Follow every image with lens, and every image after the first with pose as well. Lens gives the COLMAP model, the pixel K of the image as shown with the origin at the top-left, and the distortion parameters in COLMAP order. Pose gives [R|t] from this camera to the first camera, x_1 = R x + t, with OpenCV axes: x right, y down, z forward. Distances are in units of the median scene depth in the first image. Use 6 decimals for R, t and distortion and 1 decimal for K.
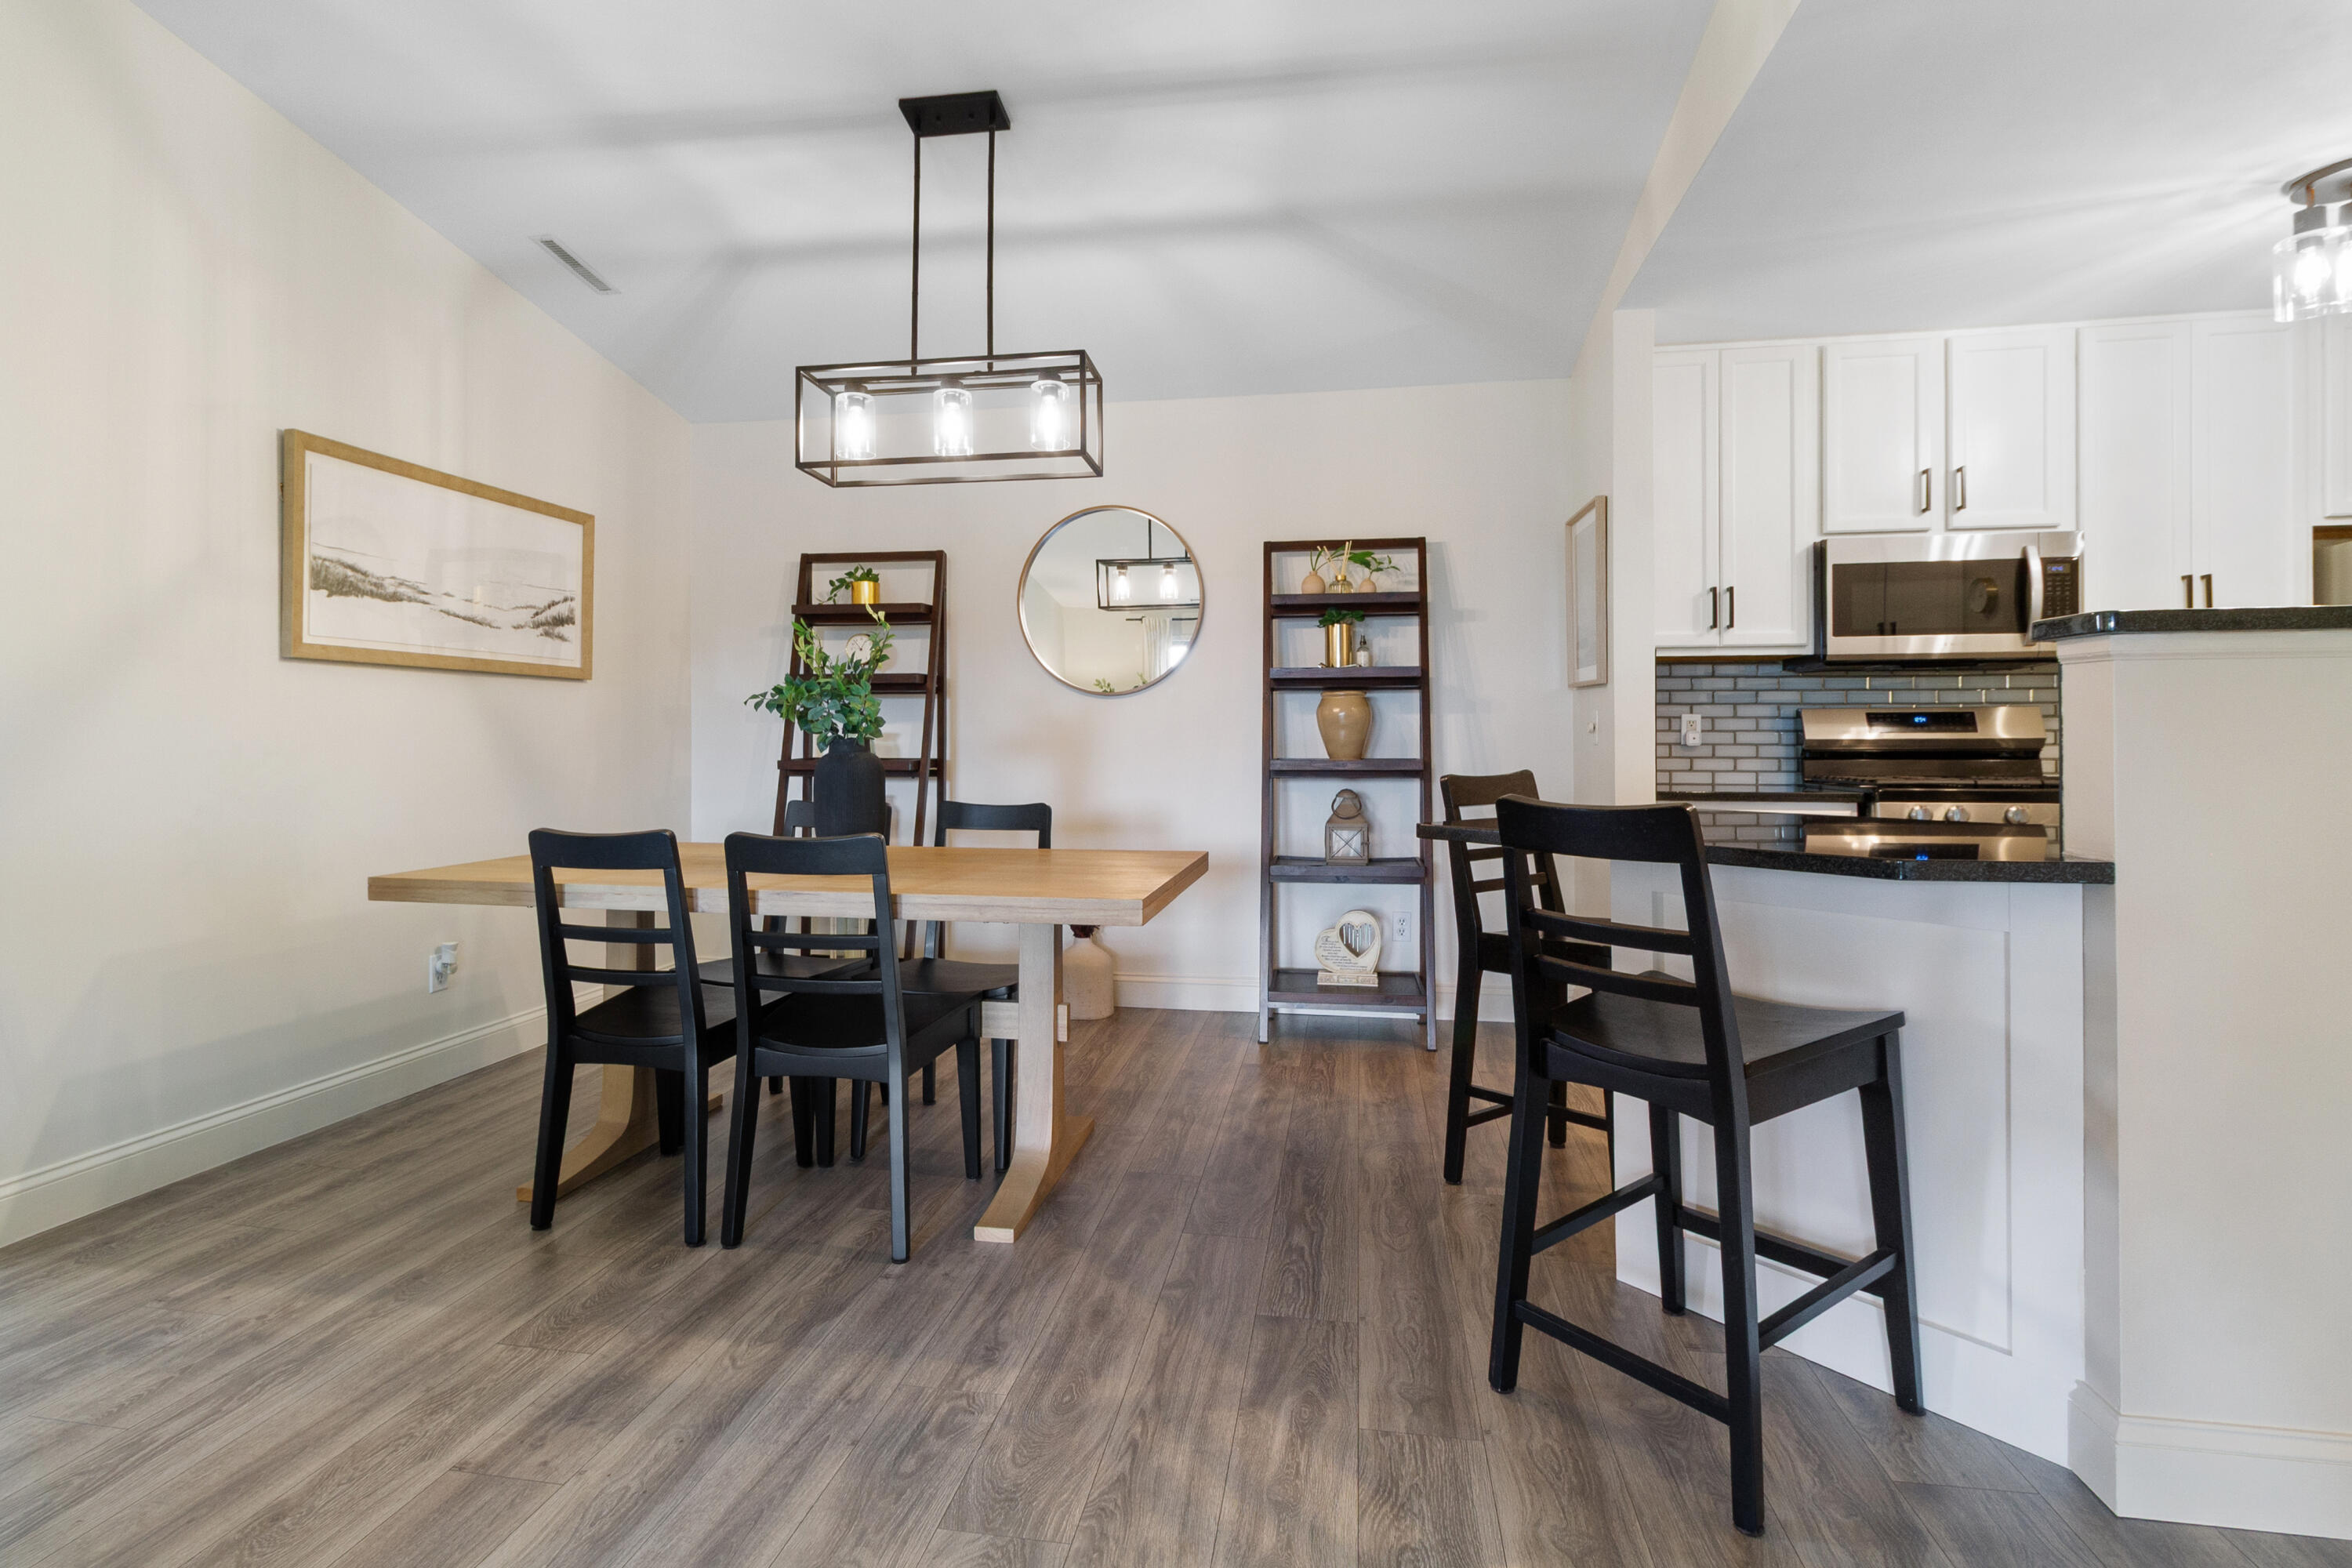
lens RADIAL K [[1117.5, 0, 1160.5], [0, 1117.5, 739.1], [0, 0, 1]] dist [0.000283, 0.000111]
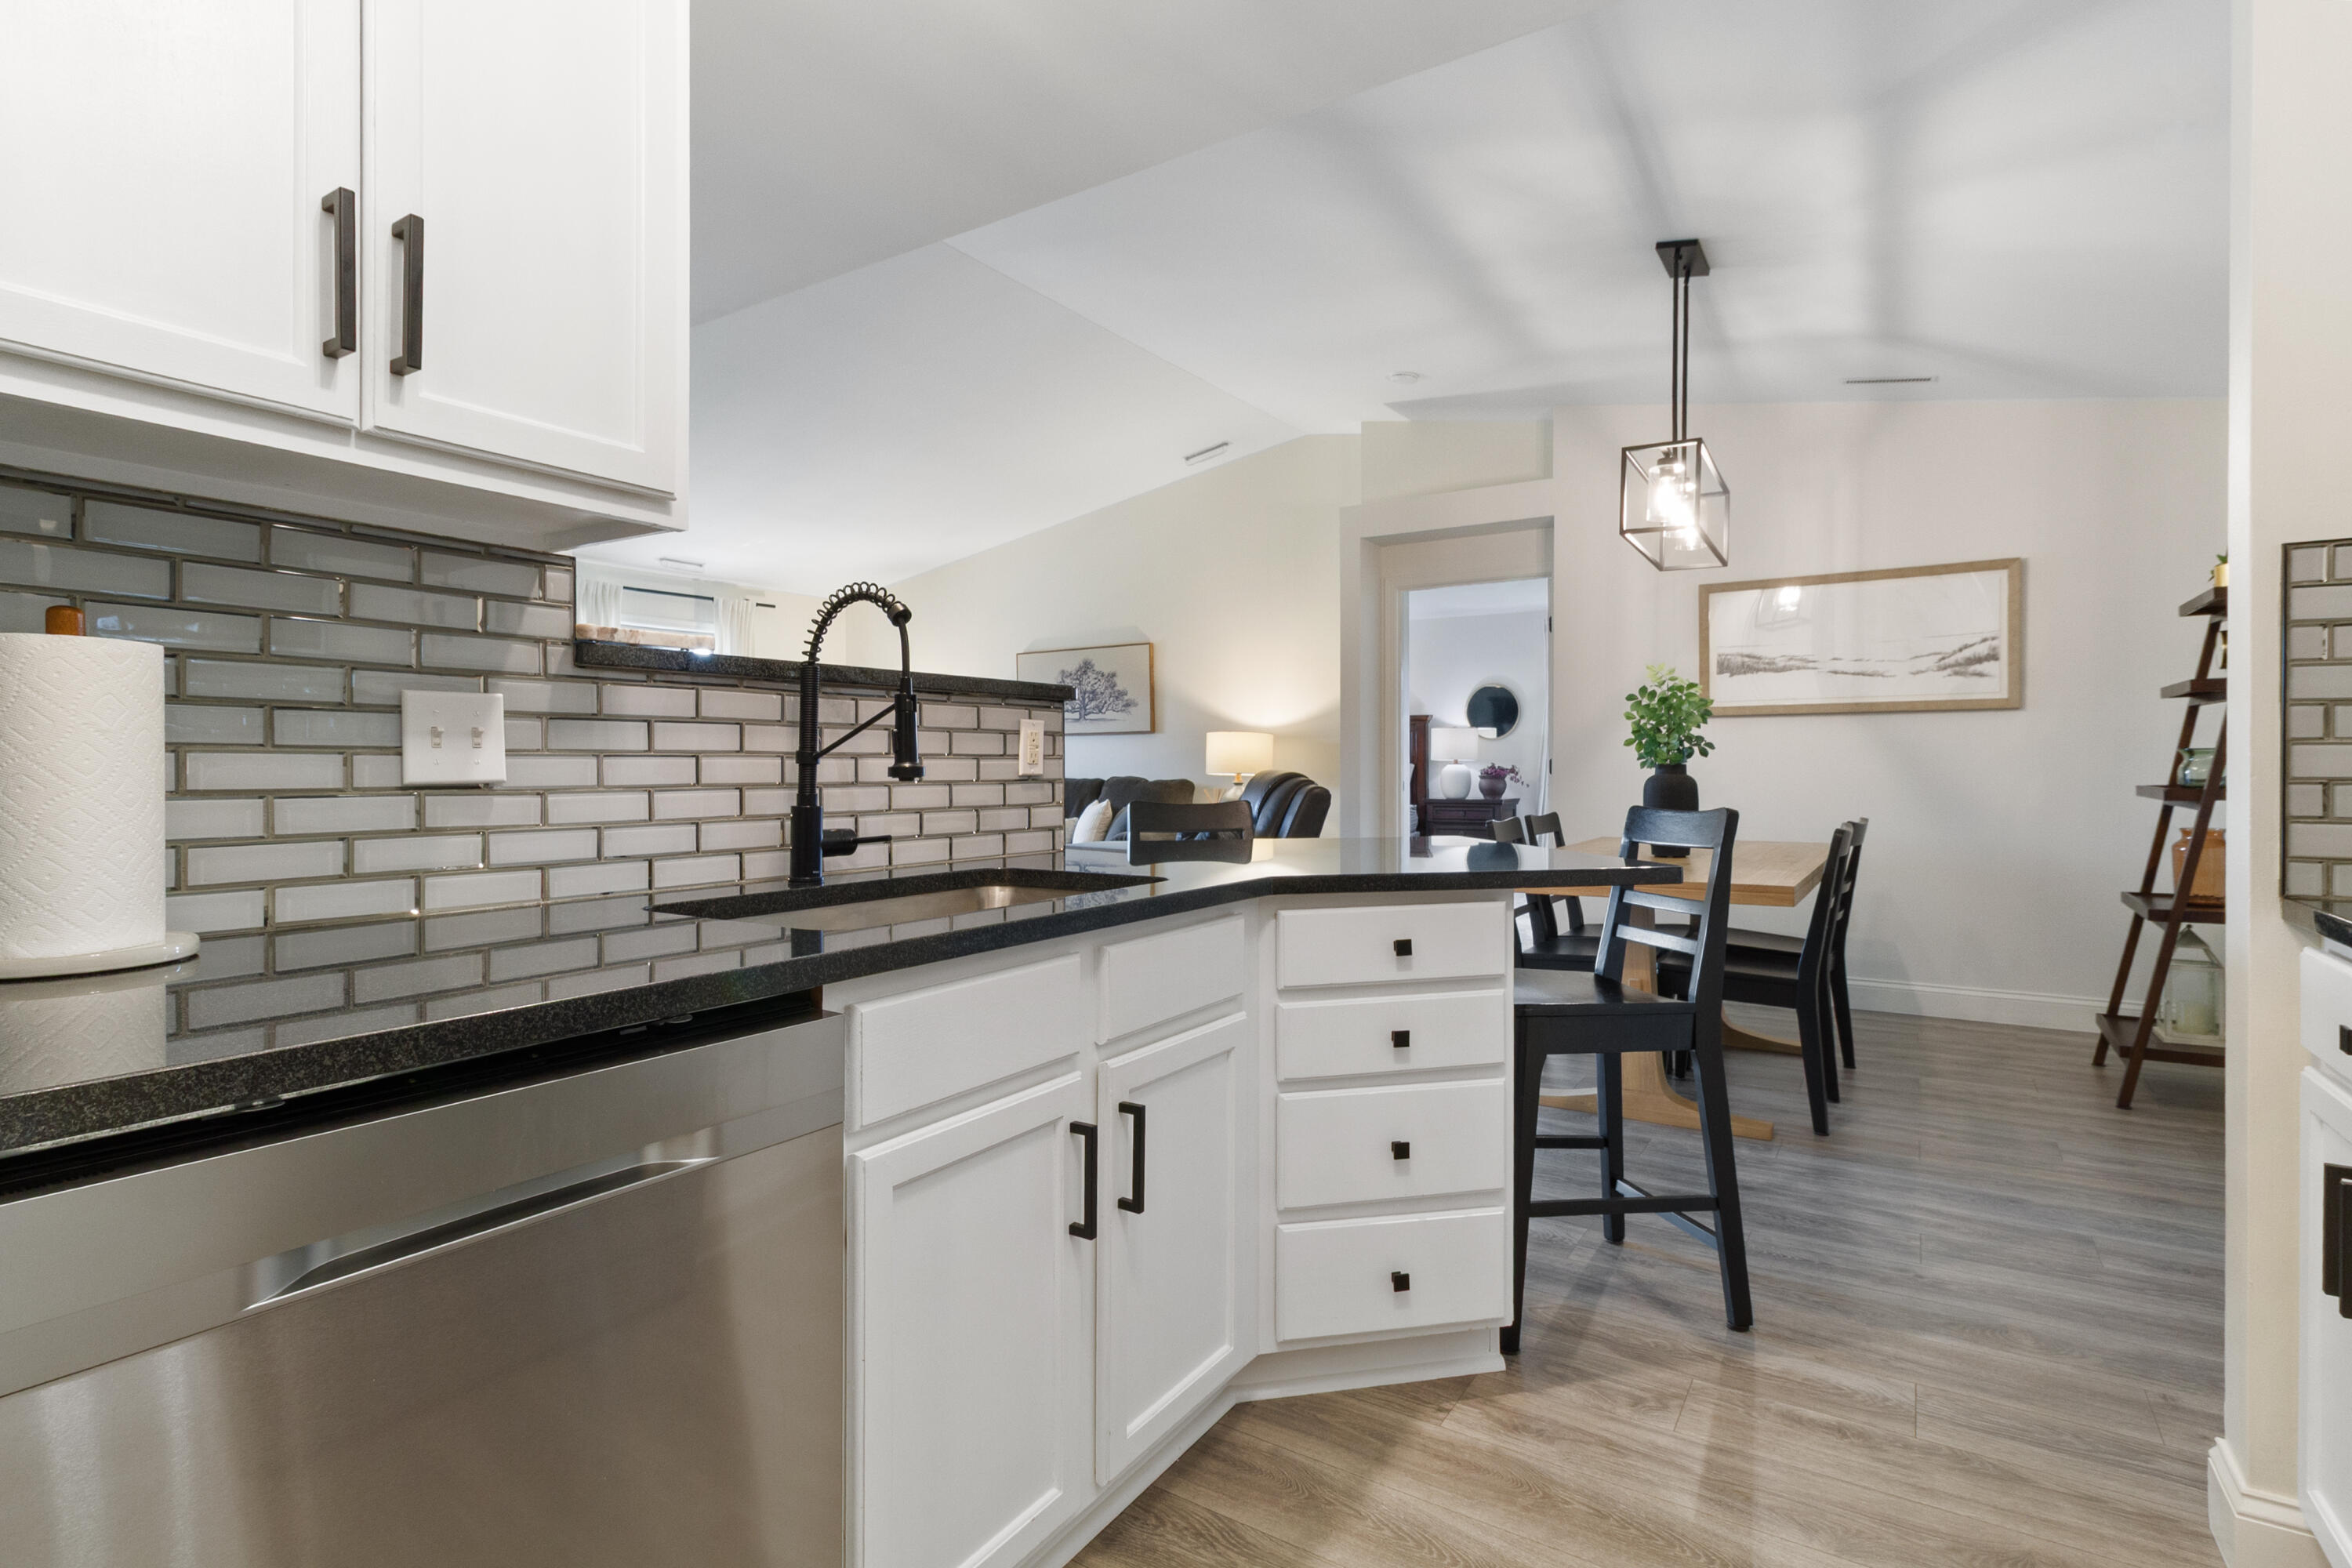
lens RADIAL K [[1117.5, 0, 1185.4], [0, 1117.5, 778.2], [0, 0, 1]] dist [0.000283, 0.000111]
pose [[-0.382685, 0.014345, -0.923768, 0.951994], [0.003654, 0.999895, 0.014013, -0.003385], [0.923872, 0.001988, -0.382697, 0.774367]]
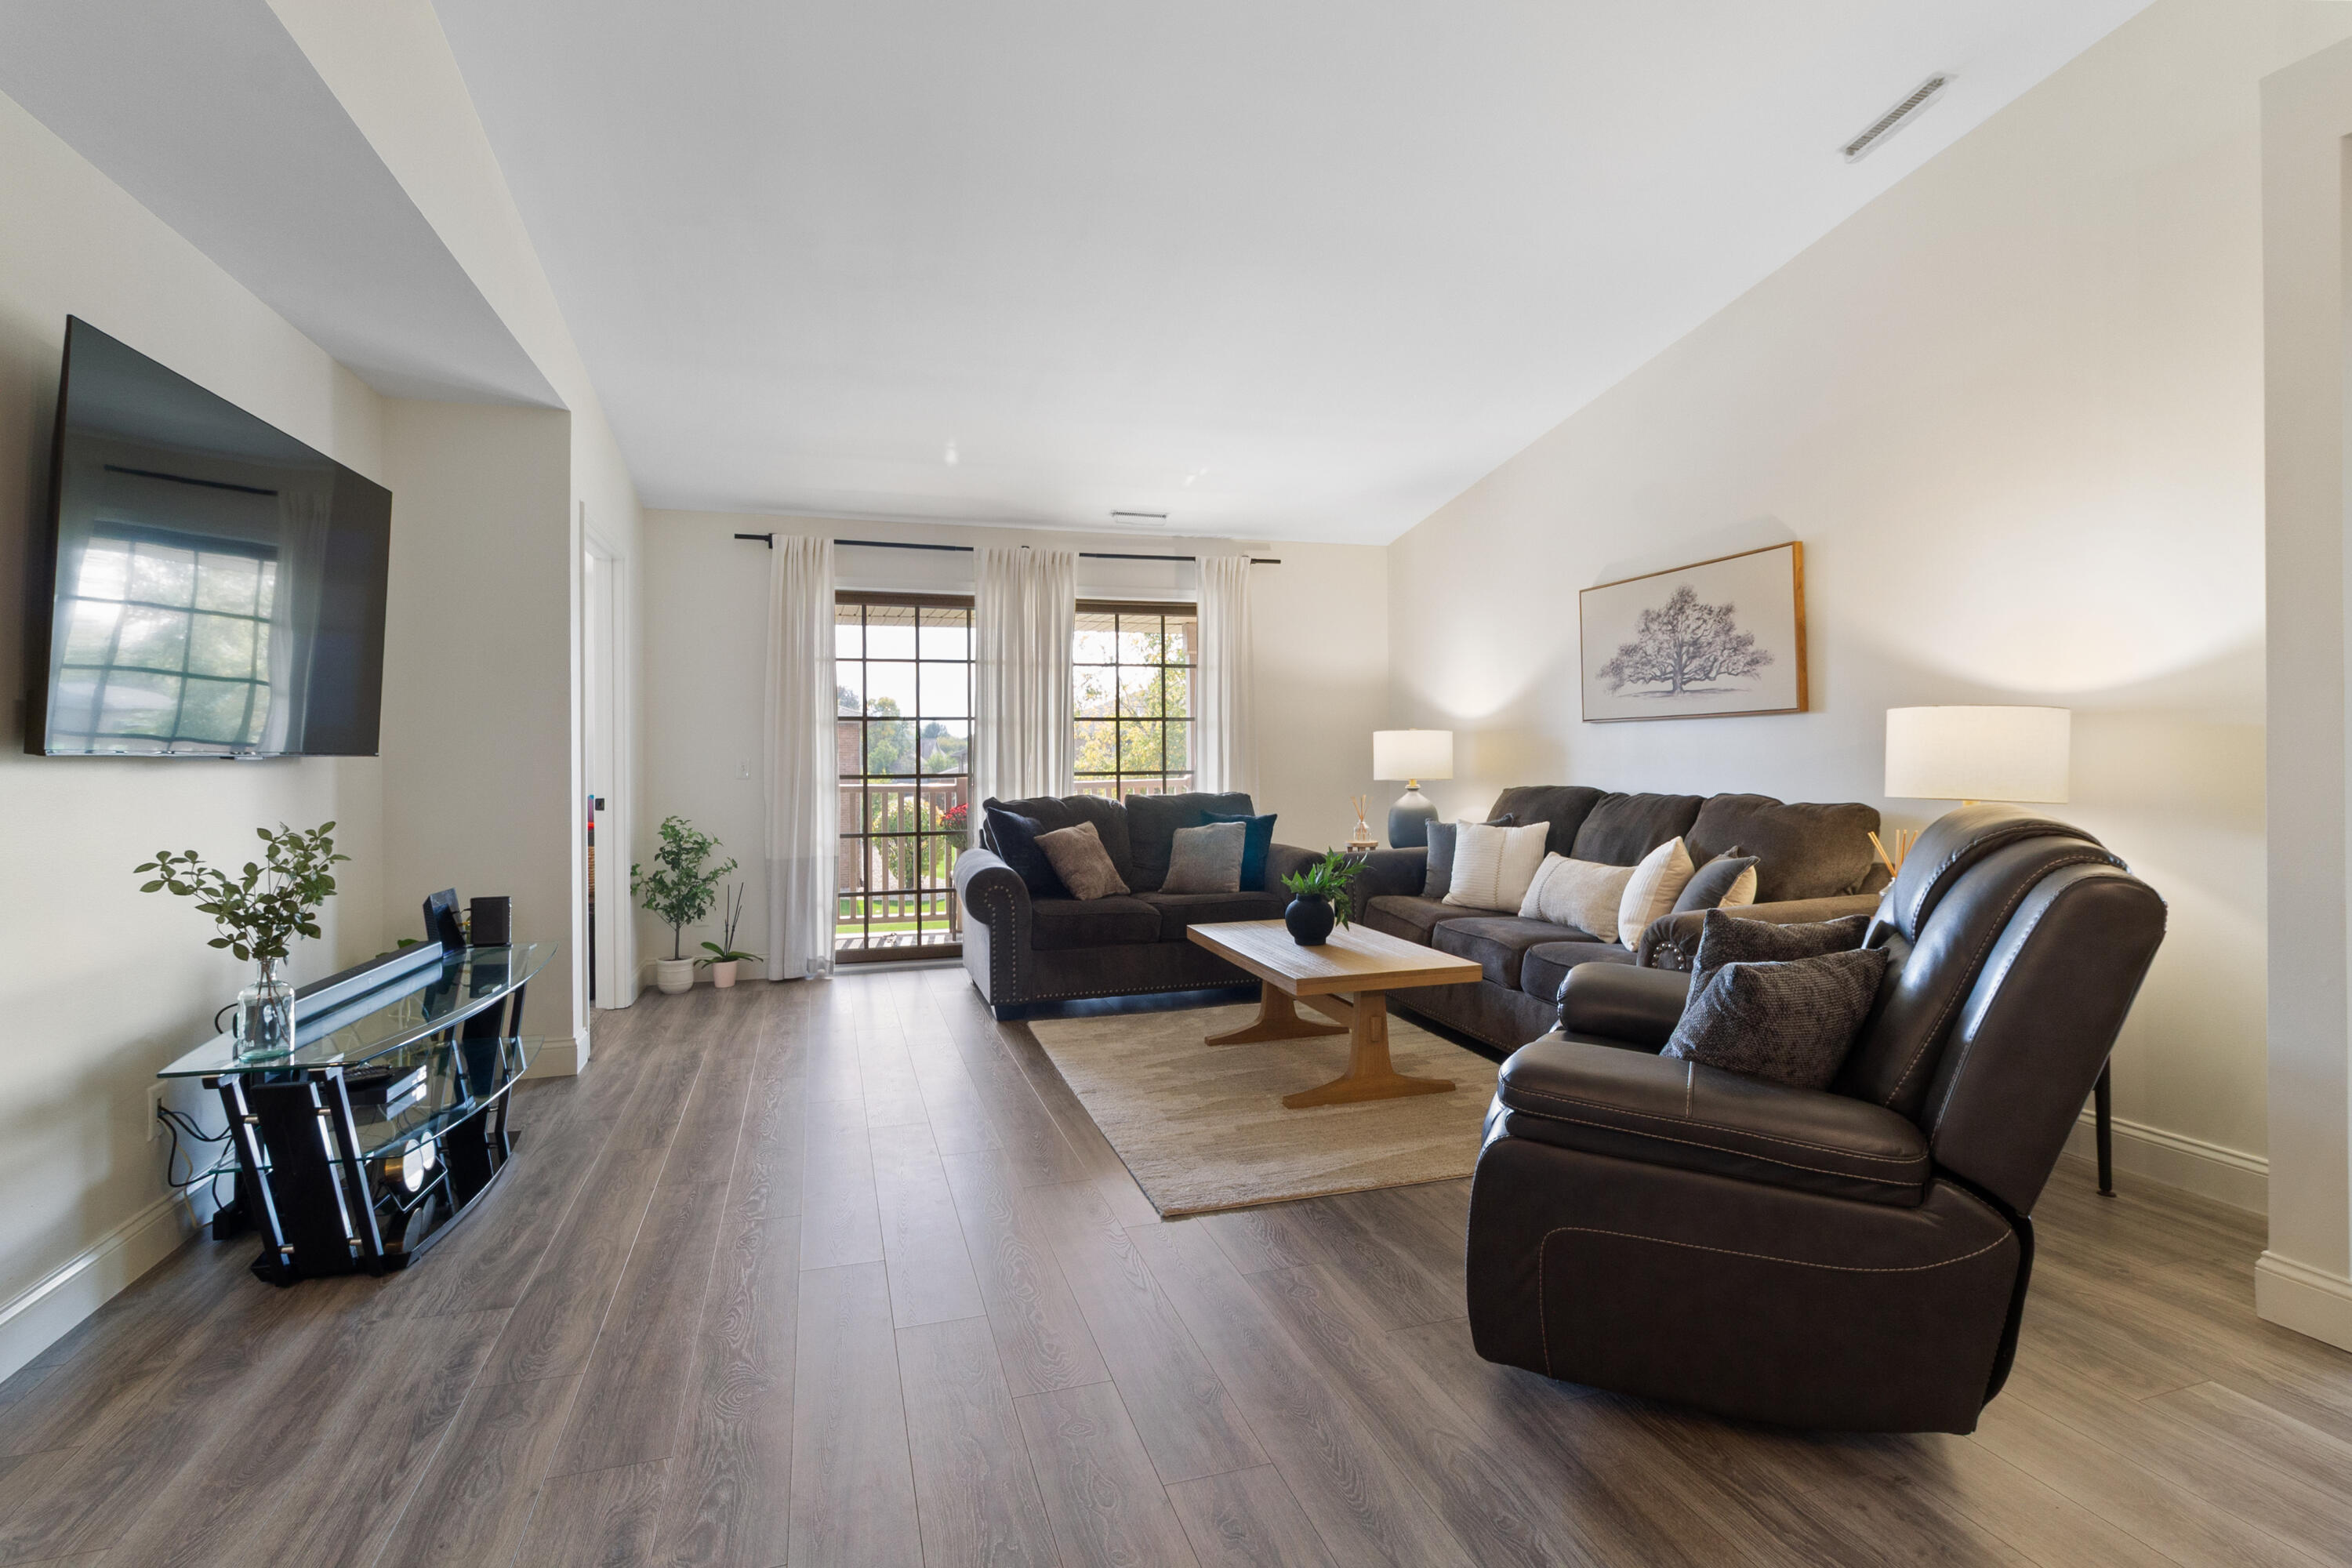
lens RADIAL K [[1117.5, 0, 1180.5], [0, 1117.5, 757.8], [0, 0, 1]] dist [0.000283, 0.000111]
pose [[-0.884678, 0.011973, -0.466048, 0.088521], [0.011812, 0.999925, 0.003266, -0.024791], [0.466052, -0.002615, -0.884753, 0.604764]]
